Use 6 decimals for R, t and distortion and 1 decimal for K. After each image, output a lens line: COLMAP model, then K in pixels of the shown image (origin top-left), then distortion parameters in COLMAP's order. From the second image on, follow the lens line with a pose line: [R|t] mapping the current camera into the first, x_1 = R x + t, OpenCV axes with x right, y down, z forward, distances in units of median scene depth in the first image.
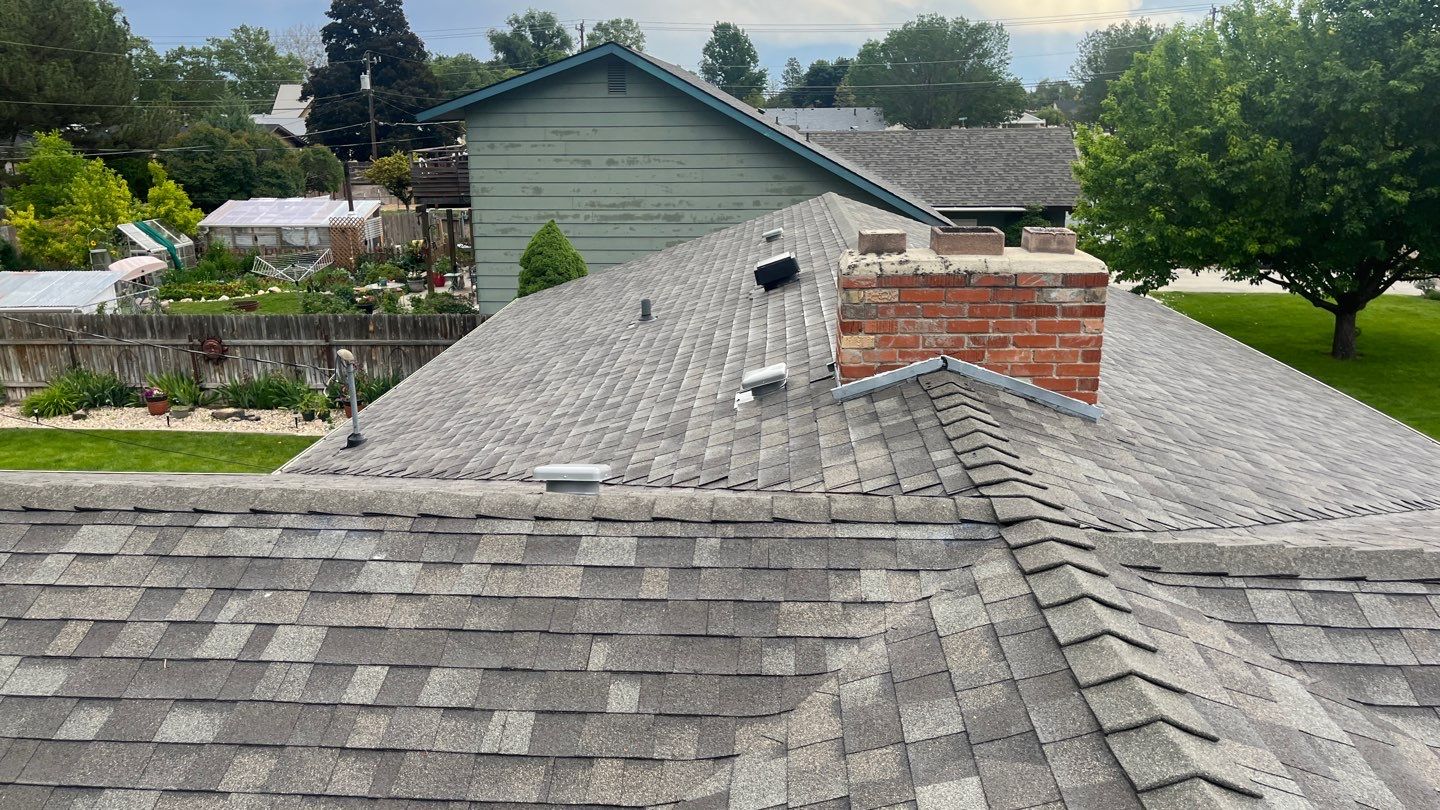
lens RADIAL K [[1092.4, 0, 728.8], [0, 1092.4, 408.7], [0, 0, 1]] dist [0.063151, -0.069346]
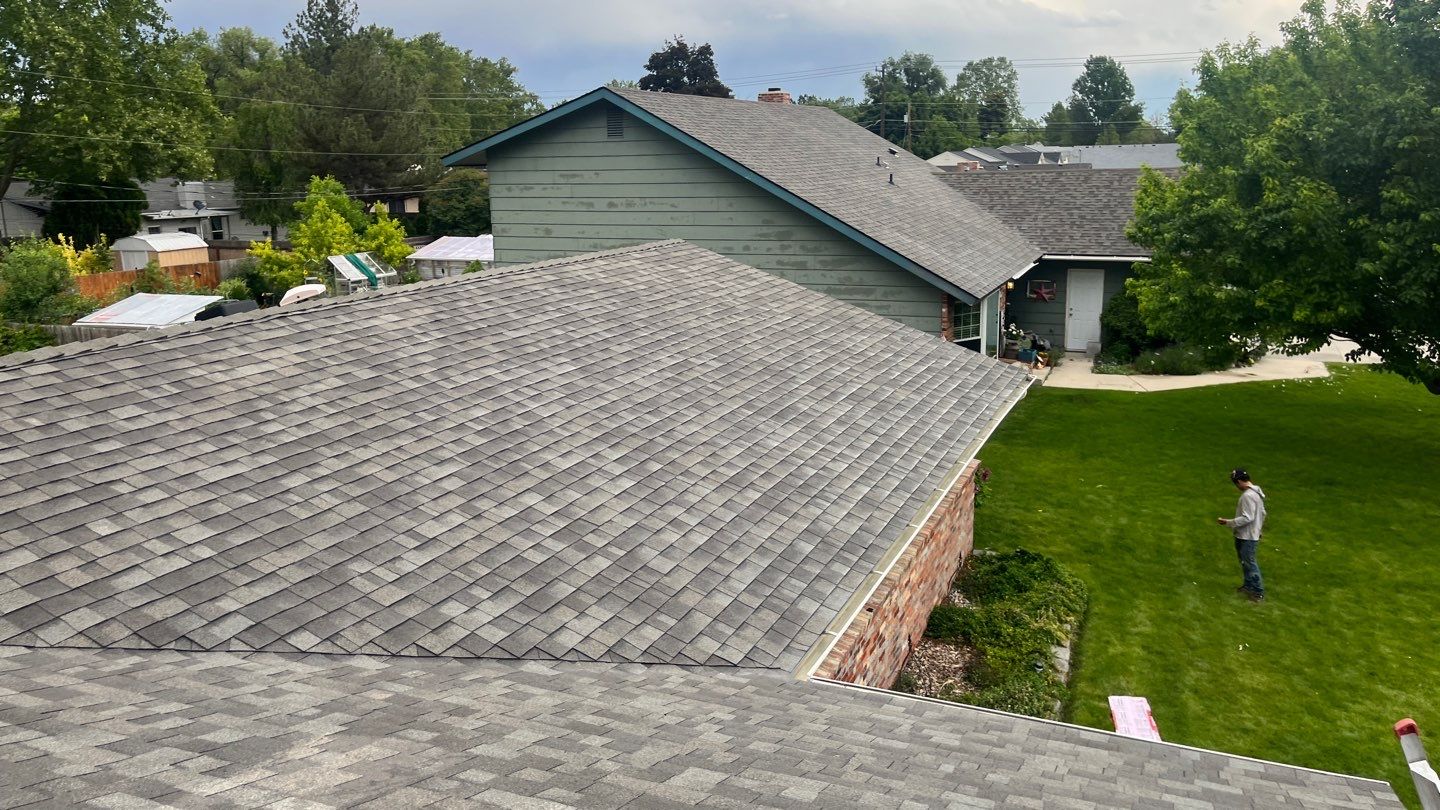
lens RADIAL K [[1092.4, 0, 728.8], [0, 1092.4, 408.7], [0, 0, 1]] dist [0.063151, -0.069346]
pose [[0.938675, 0.068805, -0.337868, 0.343759], [-0.080329, 0.996563, -0.020229, -0.026130], [0.335315, 0.046129, 0.940976, 0.096464]]
